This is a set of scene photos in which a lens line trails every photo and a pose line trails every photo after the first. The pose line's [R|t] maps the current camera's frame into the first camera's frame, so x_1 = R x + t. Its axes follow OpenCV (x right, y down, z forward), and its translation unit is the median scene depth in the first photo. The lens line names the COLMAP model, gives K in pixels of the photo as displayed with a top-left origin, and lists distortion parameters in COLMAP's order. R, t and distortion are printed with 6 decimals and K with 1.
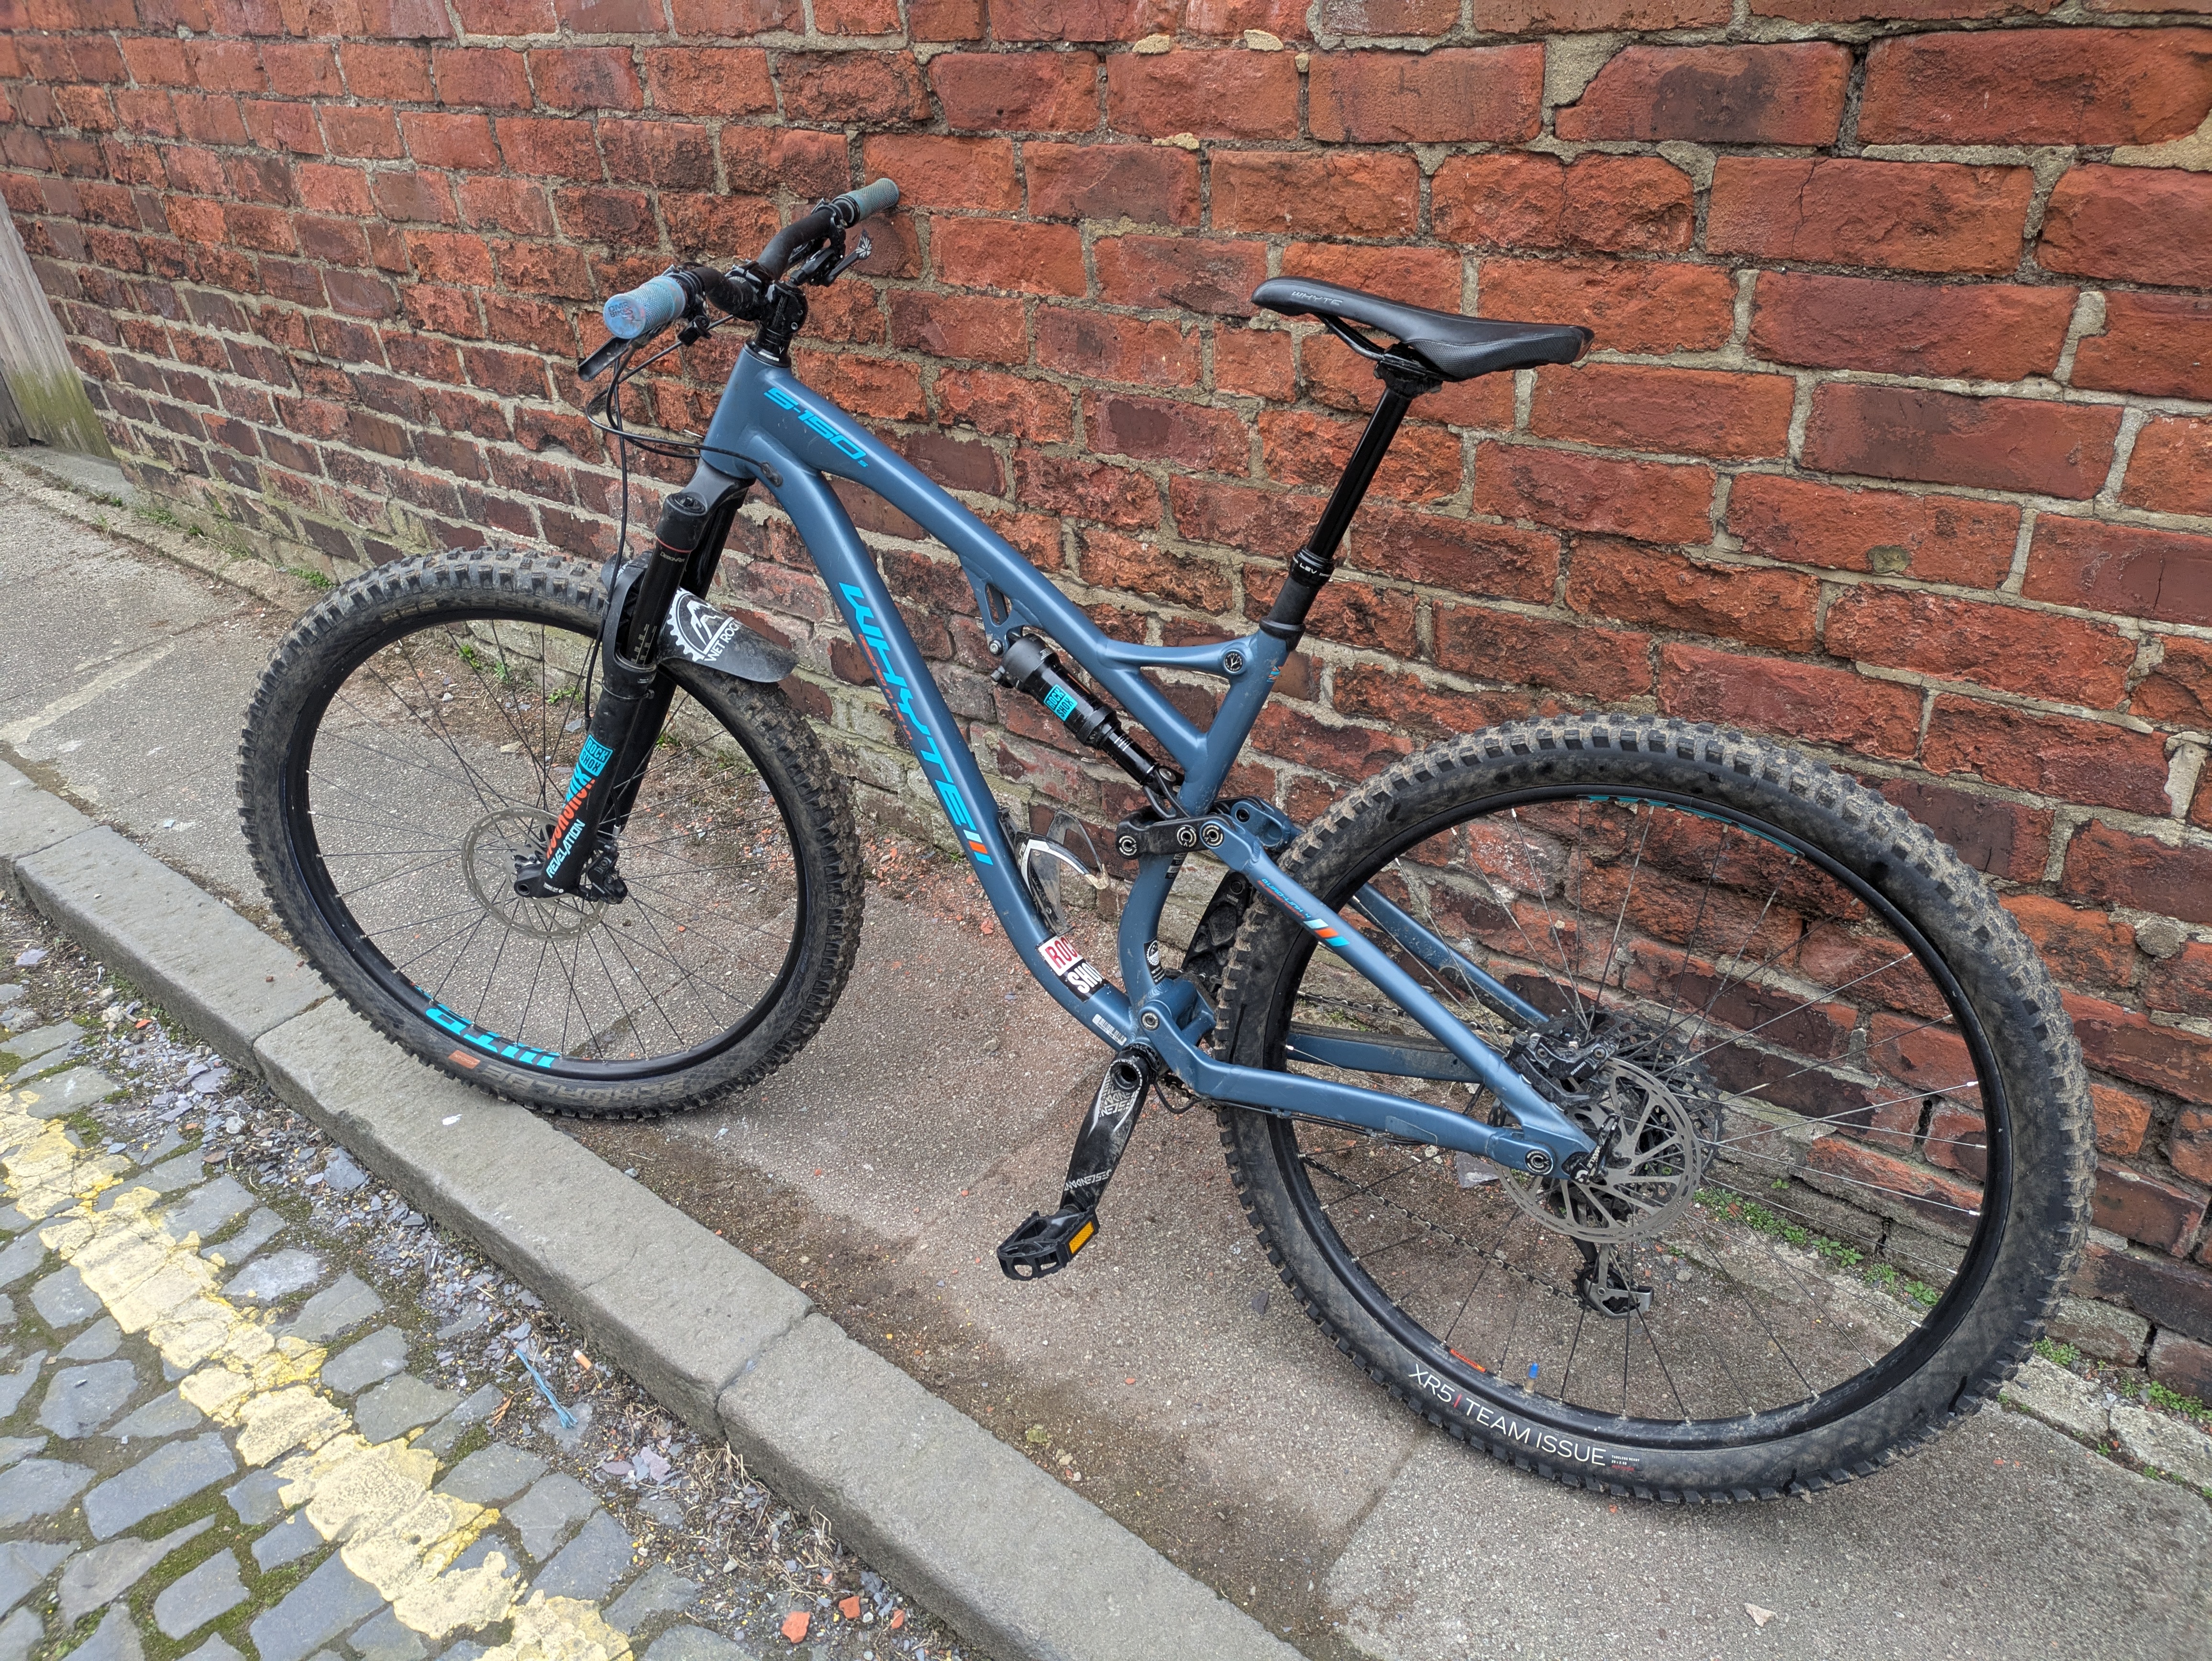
lens RADIAL K [[1635.7, 0, 1105.6], [0, 1635.7, 865.6], [0, 0, 1]] dist [0.050807, -0.042319]
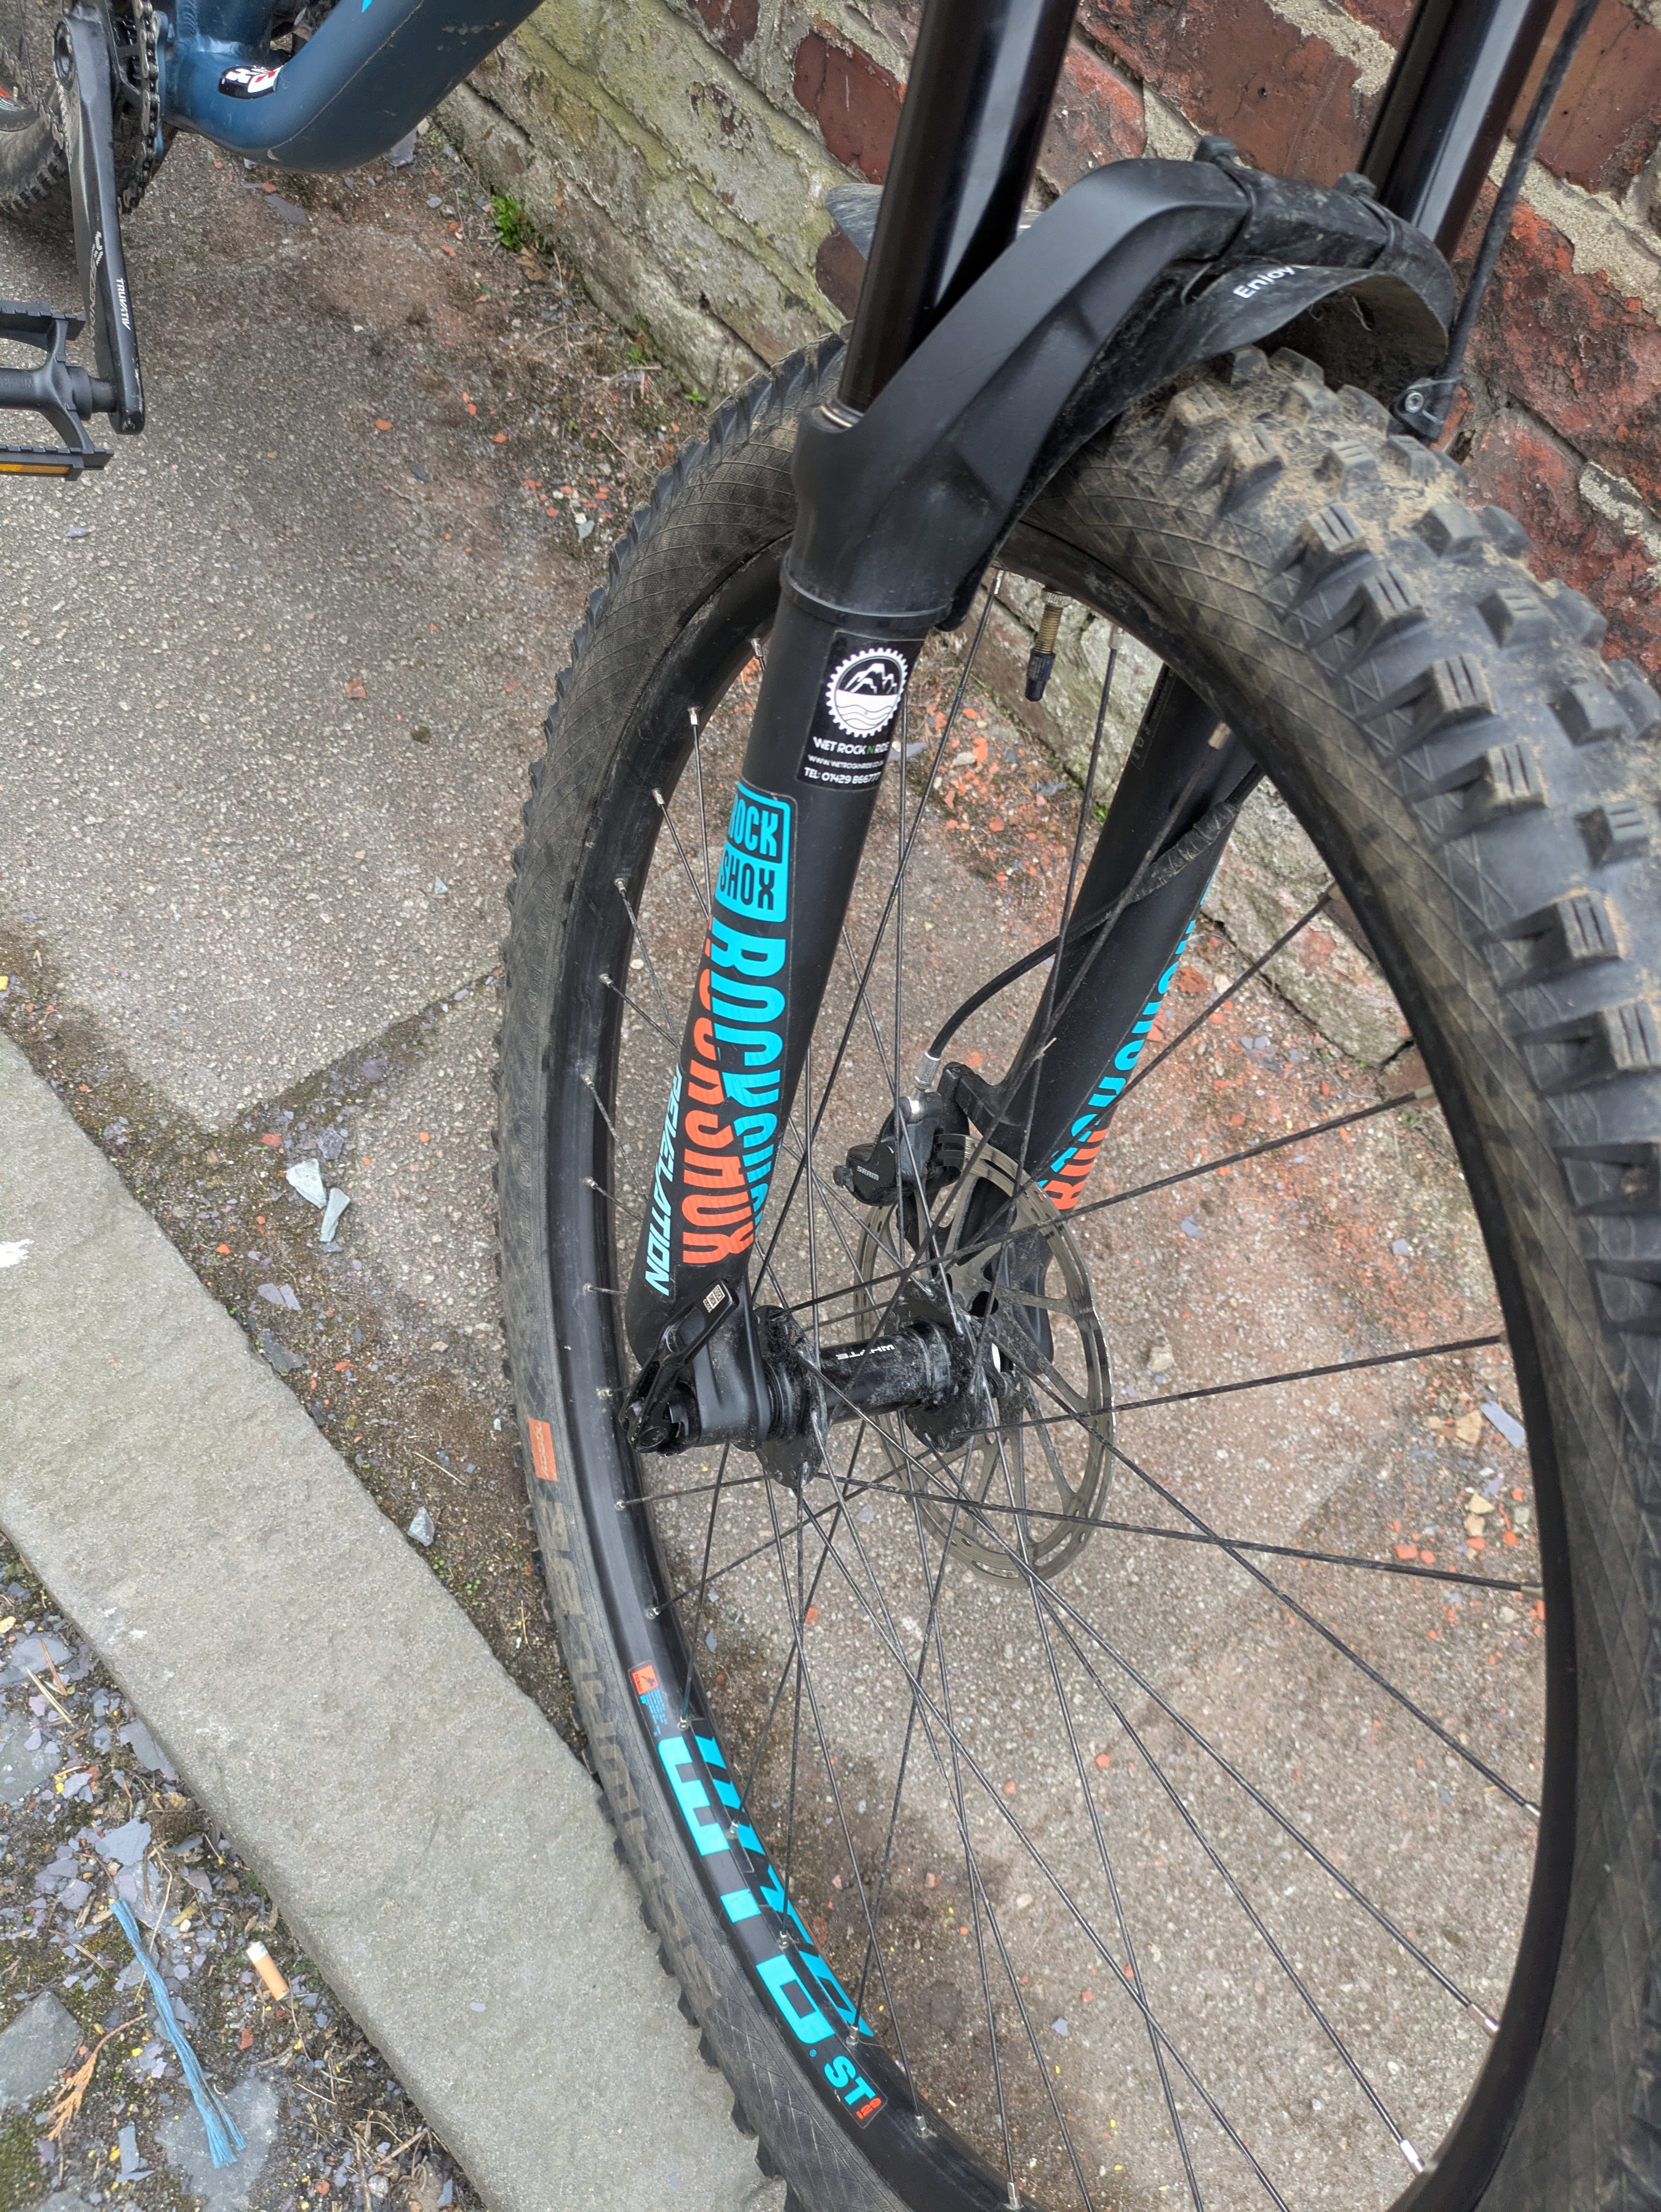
lens RADIAL K [[1635.7, 0, 830.0], [0, 1635.7, 1102.6], [0, 0, 1]] dist [0.050807, -0.042319]
pose [[0.932572, 0.274318, 0.234646, -0.353992], [-0.351692, 0.836971, 0.419277, -0.150249], [-0.081377, -0.473529, 0.877011, 0.718418]]
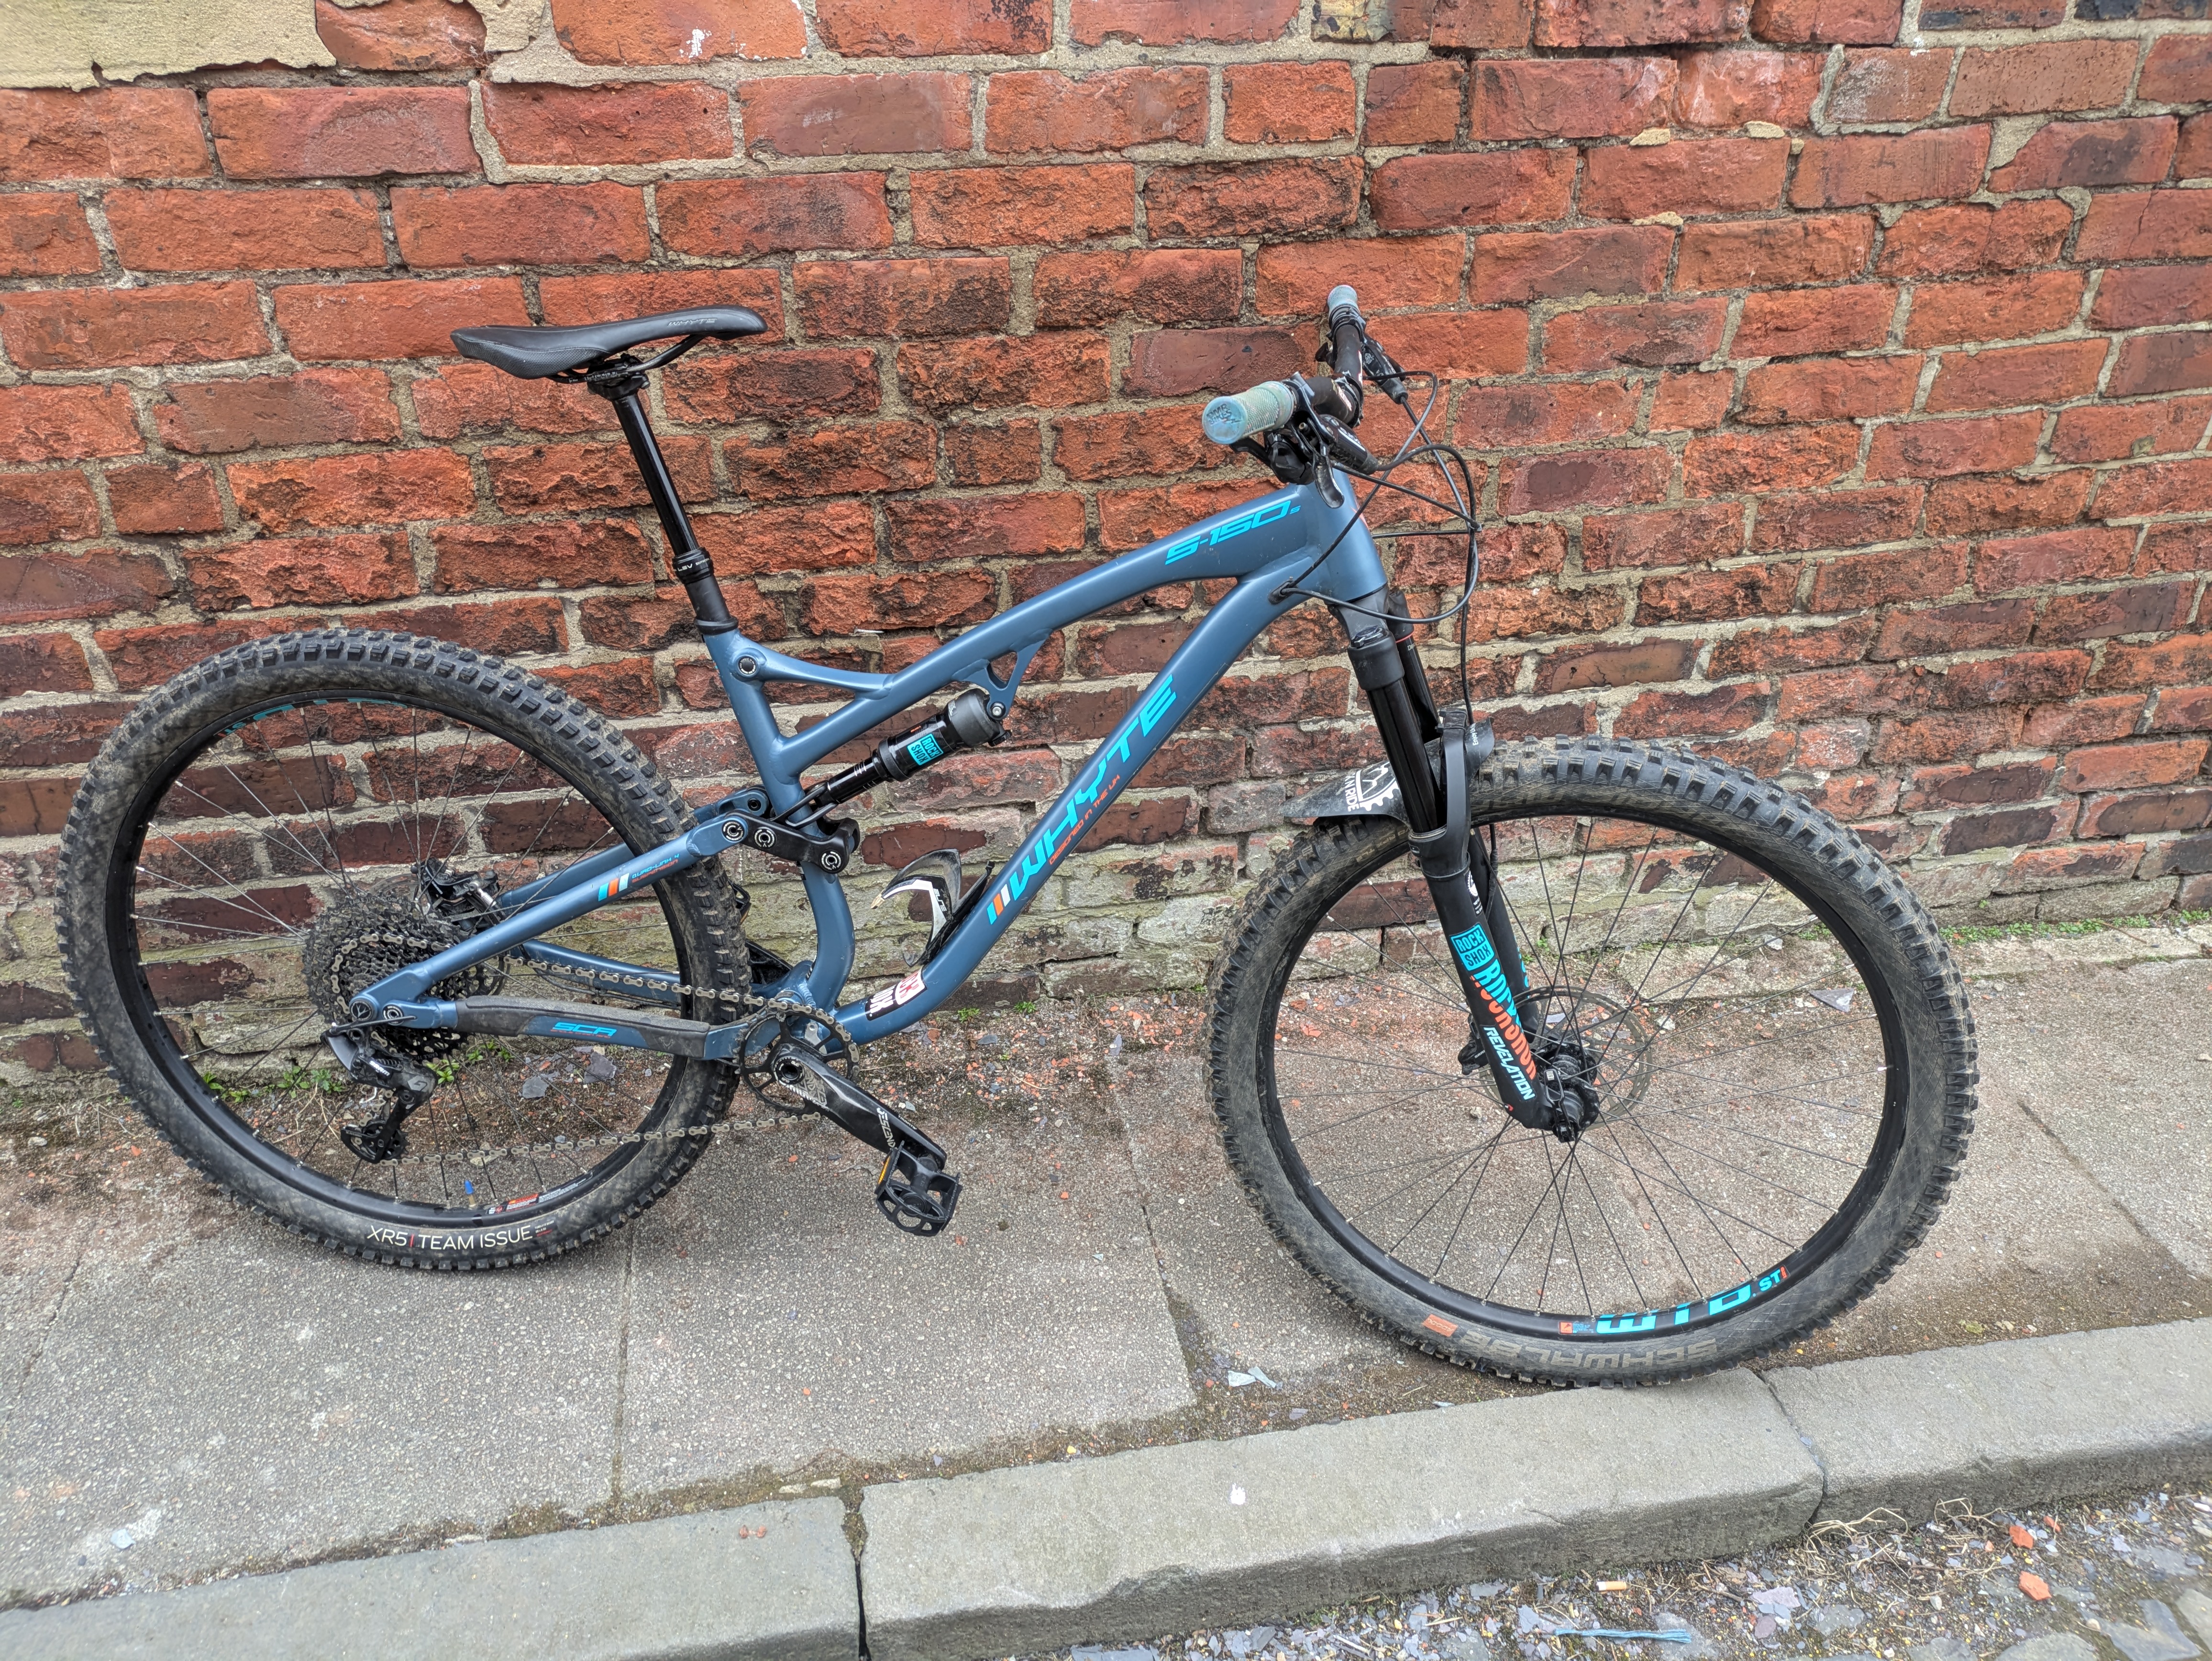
lens RADIAL K [[1635.7, 0, 1084.8], [0, 1635.7, 832.5], [0, 0, 1]] dist [0.050807, -0.042319]
pose [[0.639977, -0.336745, 0.690676, -1.011432], [0.362692, 0.924807, 0.114829, -0.295415], [-0.677410, 0.177015, 0.713990, 0.489694]]
